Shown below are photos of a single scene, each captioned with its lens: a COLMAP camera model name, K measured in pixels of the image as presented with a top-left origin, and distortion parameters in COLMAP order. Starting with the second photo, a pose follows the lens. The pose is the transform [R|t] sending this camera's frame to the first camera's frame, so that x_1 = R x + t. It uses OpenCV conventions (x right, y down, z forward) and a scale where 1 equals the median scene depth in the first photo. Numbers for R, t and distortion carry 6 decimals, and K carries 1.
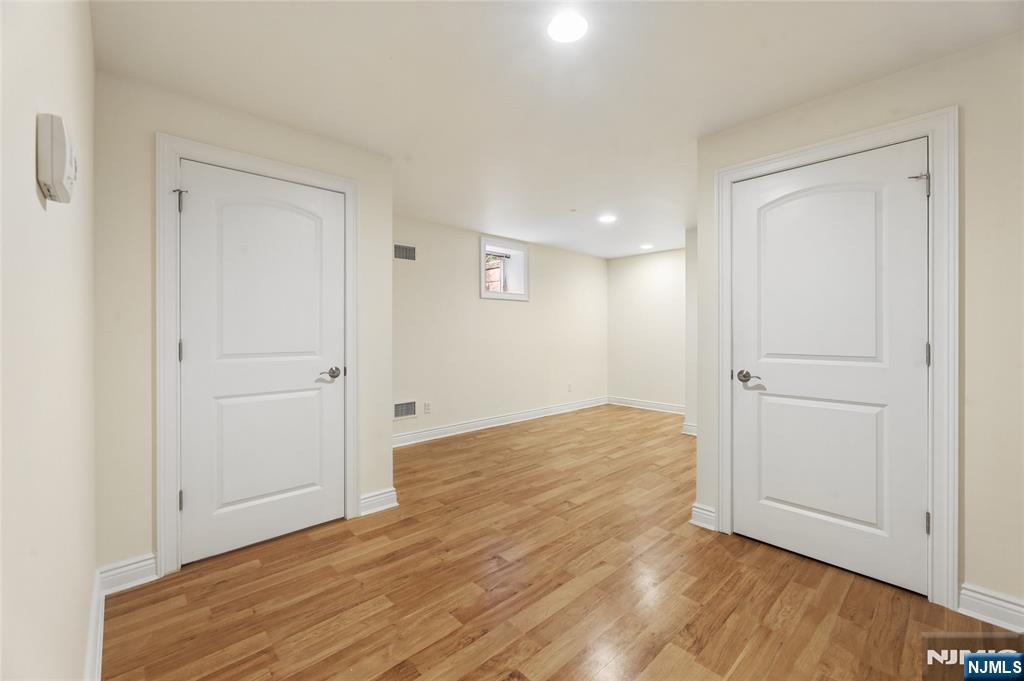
lens RADIAL K [[414.9, 0, 512.5], [0, 414.9, 334.6], [0, 0, 1]] dist [0.000156, -0.000129]
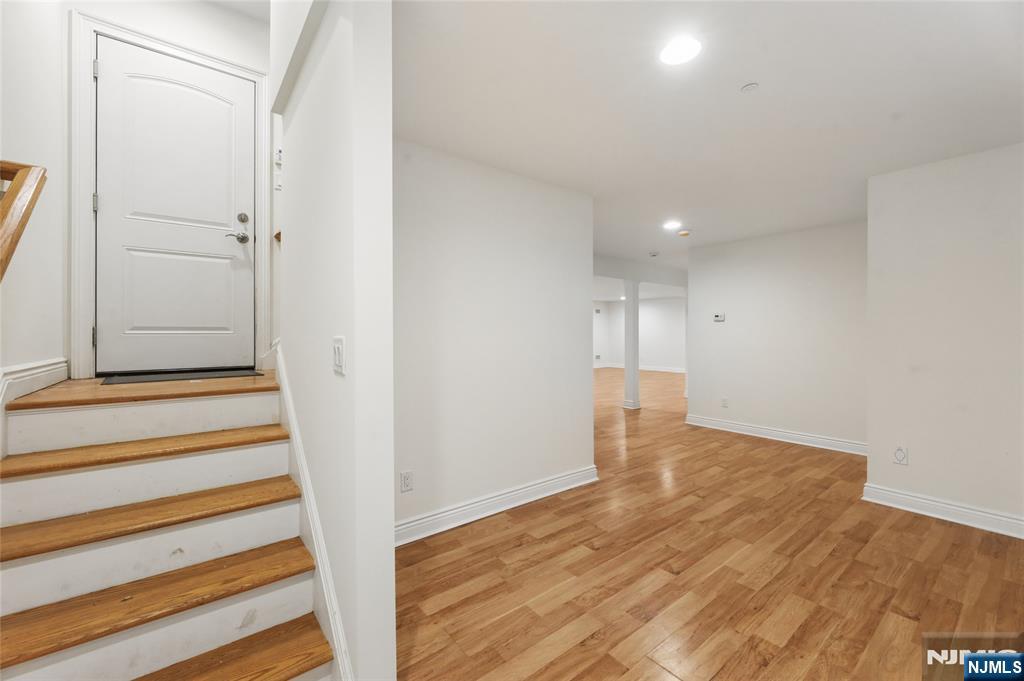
lens RADIAL K [[414.9, 0, 512.5], [0, 414.9, 334.6], [0, 0, 1]] dist [0.000156, -0.000129]
pose [[-0.996390, -0.000478, 0.084888, 0.481730], [0.000070, 0.999979, 0.006455, -0.023694], [-0.084890, 0.006437, -0.996370, 1.918208]]
